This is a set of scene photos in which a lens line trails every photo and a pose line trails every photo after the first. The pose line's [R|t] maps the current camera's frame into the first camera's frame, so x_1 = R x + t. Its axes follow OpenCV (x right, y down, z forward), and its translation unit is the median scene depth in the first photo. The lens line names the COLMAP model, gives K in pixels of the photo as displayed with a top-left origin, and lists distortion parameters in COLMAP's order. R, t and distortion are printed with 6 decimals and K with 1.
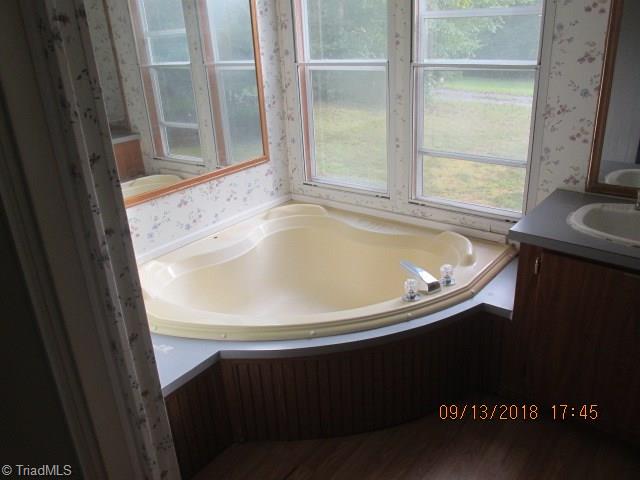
lens RADIAL K [[535.4, 0, 321.4], [0, 535.4, 238.8], [0, 0, 1]] dist [-0.016937, -0.000481]
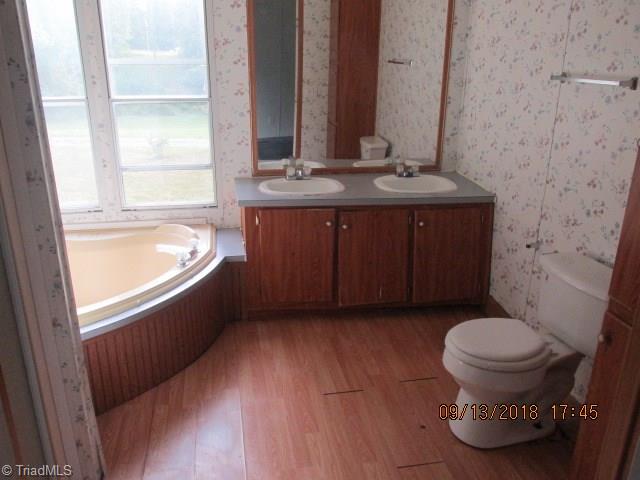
lens RADIAL K [[535.4, 0, 318.4], [0, 535.4, 241.1], [0, 0, 1]] dist [-0.016937, -0.000481]
pose [[0.663338, -0.201620, 0.720647, -0.531243], [0.249964, 0.967405, 0.040571, 0.076771], [-0.705338, 0.153224, 0.692114, -0.187464]]
